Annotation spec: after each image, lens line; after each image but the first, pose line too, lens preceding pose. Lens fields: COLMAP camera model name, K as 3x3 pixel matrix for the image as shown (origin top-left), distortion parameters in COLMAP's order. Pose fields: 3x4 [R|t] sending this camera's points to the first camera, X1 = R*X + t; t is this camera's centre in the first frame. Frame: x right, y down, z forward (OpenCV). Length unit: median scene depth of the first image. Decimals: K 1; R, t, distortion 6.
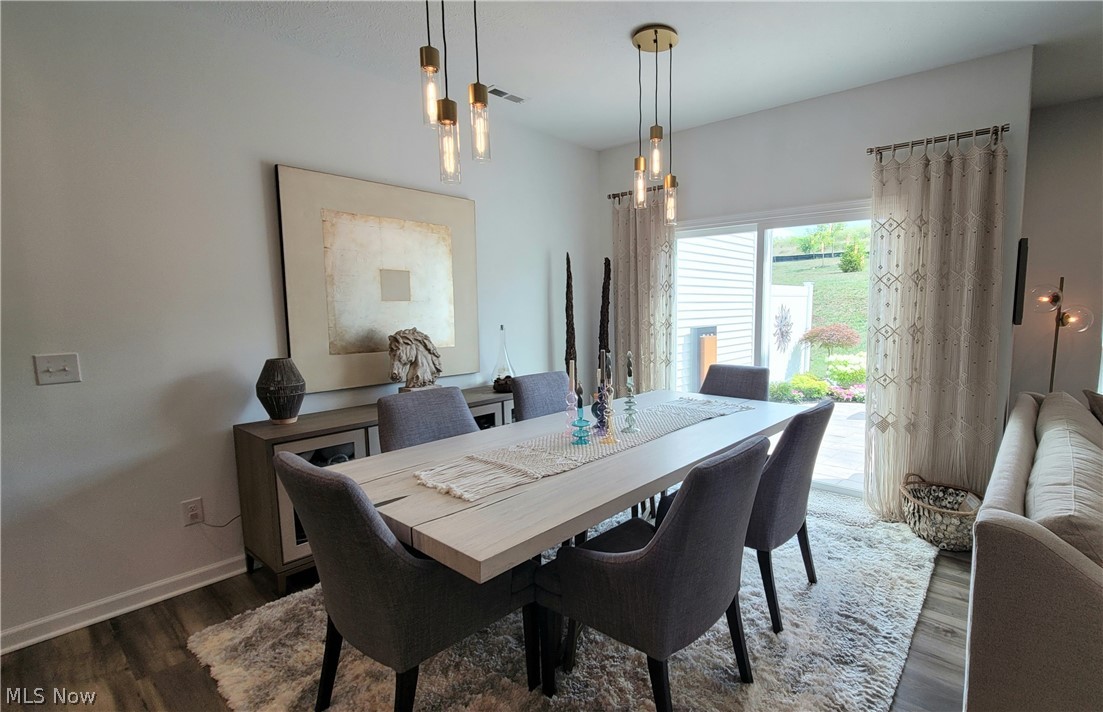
lens RADIAL K [[515.4, 0, 618.4], [0, 515.4, 361.6], [0, 0, 1]] dist [-0.000400, -0.000541]
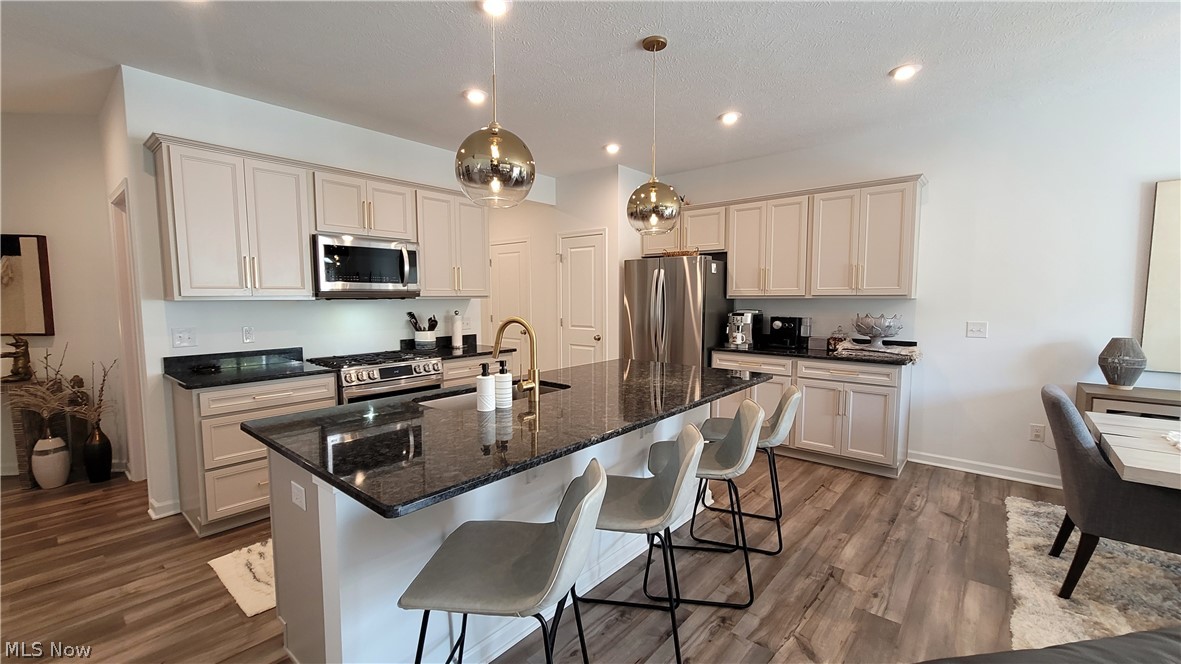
lens RADIAL K [[480.2, 0, 593.6], [0, 480.2, 335.7], [0, 0, 1]] dist [-0.000692, 0.000159]
pose [[-0.028997, 0.089511, -0.995564, 0.482056], [-0.107378, 0.989940, 0.092133, 0.017123], [0.993795, 0.109573, -0.019094, -0.242162]]
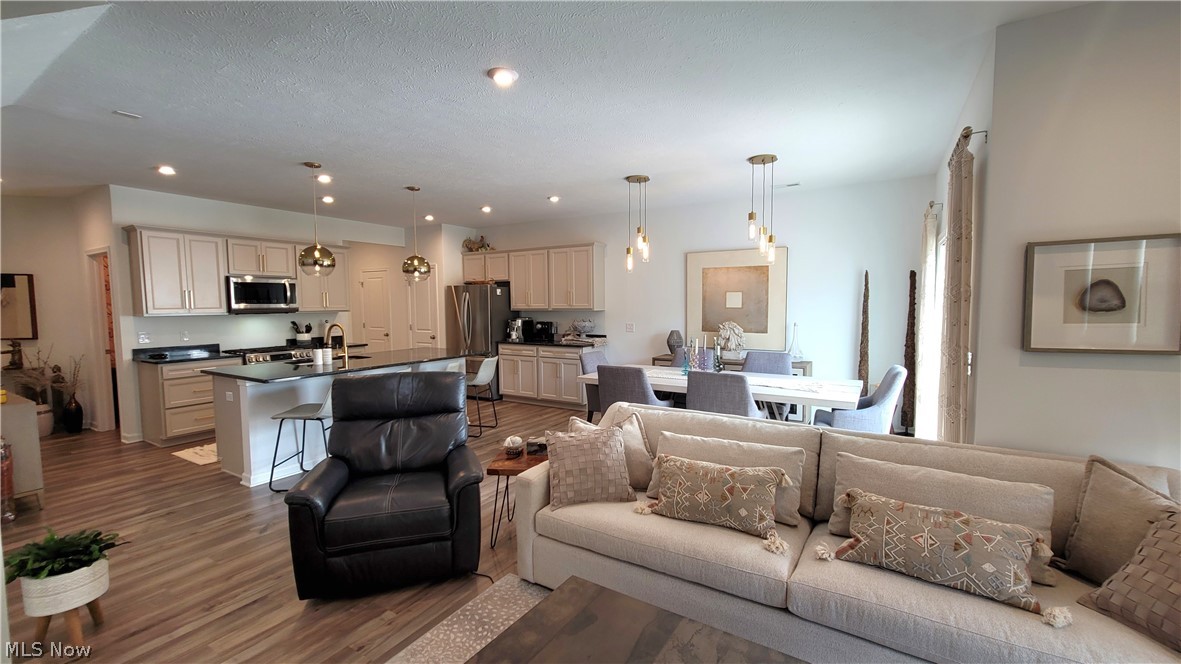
lens RADIAL K [[483.6, 0, 592.5], [0, 483.6, 336.4], [0, 0, 1]] dist [0.000488, 0.000273]
pose [[0.120474, 0.075654, -0.989830, 1.424724], [-0.102344, 0.992725, 0.063419, -0.073632], [0.987427, 0.093662, 0.127340, 0.253441]]
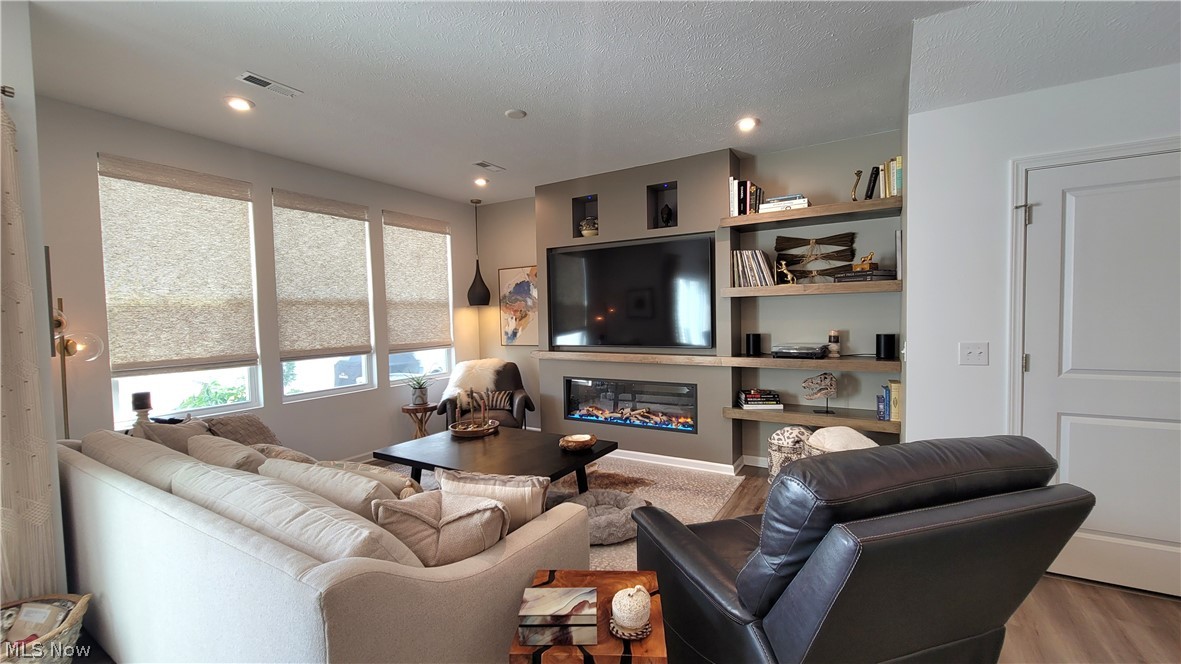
lens RADIAL K [[480.2, 0, 593.6], [0, 480.2, 335.7], [0, 0, 1]] dist [-0.000692, 0.000159]
pose [[-0.138867, -0.031888, 0.989798, -0.044562], [0.130795, 0.990135, 0.050250, -0.033070], [-0.981636, 0.136439, -0.133326, 0.296431]]
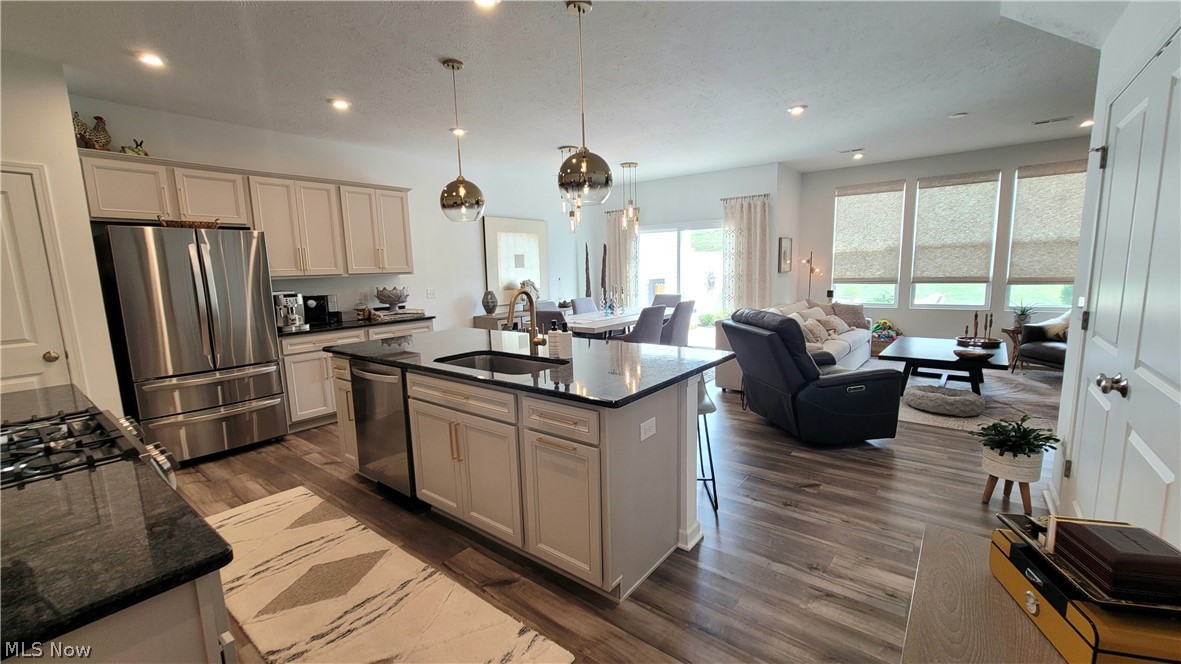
lens RADIAL K [[480.2, 0, 593.6], [0, 480.2, 335.7], [0, 0, 1]] dist [-0.000692, 0.000159]
pose [[0.999748, -0.021034, 0.007811, -0.127470], [0.020749, 0.999176, 0.034872, 0.127815], [-0.008539, -0.034701, 0.999361, -1.263911]]
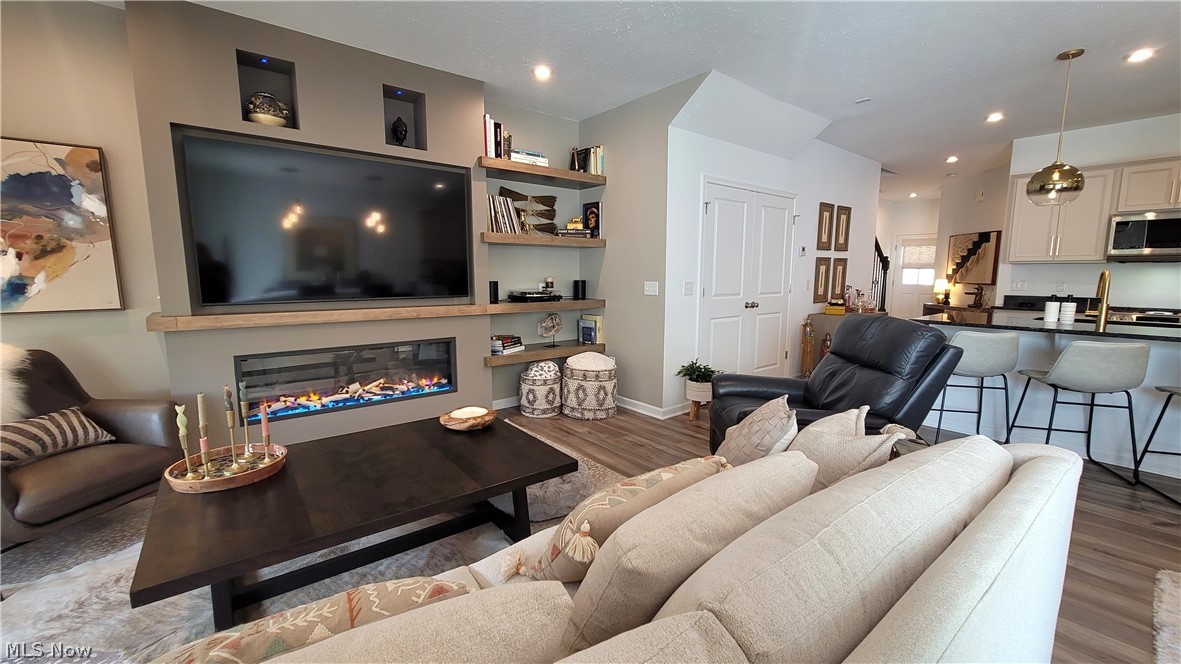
lens RADIAL K [[480.2, 0, 593.6], [0, 480.2, 335.7], [0, 0, 1]] dist [-0.000692, 0.000159]
pose [[-0.977946, -0.022590, 0.207634, 0.672920], [0.027668, 0.971360, 0.235995, -0.075767], [-0.207019, 0.236535, -0.949313, 0.955593]]
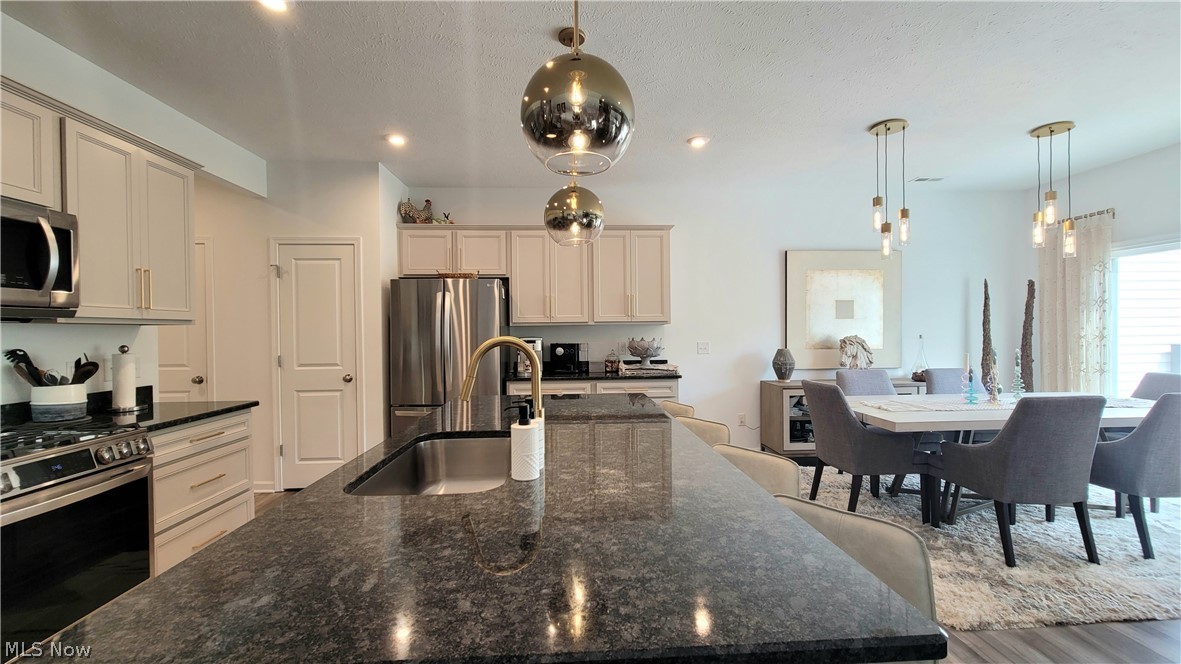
lens RADIAL K [[480.2, 0, 593.6], [0, 480.2, 335.7], [0, 0, 1]] dist [-0.000692, 0.000159]
pose [[0.665994, 0.007086, -0.745924, 0.190442], [-0.075904, 0.995409, -0.058313, 0.091390], [0.742086, 0.095455, 0.663474, -0.646023]]
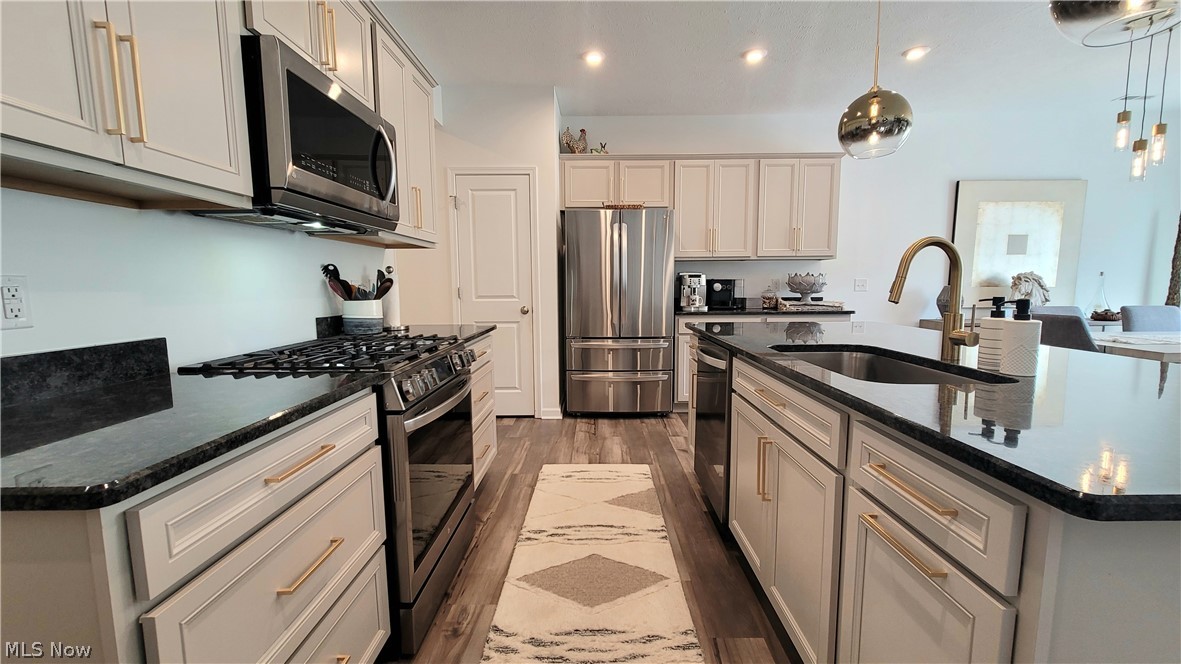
lens RADIAL K [[480.2, 0, 593.6], [0, 480.2, 335.7], [0, 0, 1]] dist [-0.000692, 0.000159]
pose [[0.621027, 0.087870, -0.778848, -0.077952], [-0.083593, 0.995454, 0.045653, 0.175639], [0.779318, 0.036754, 0.625549, -0.944221]]
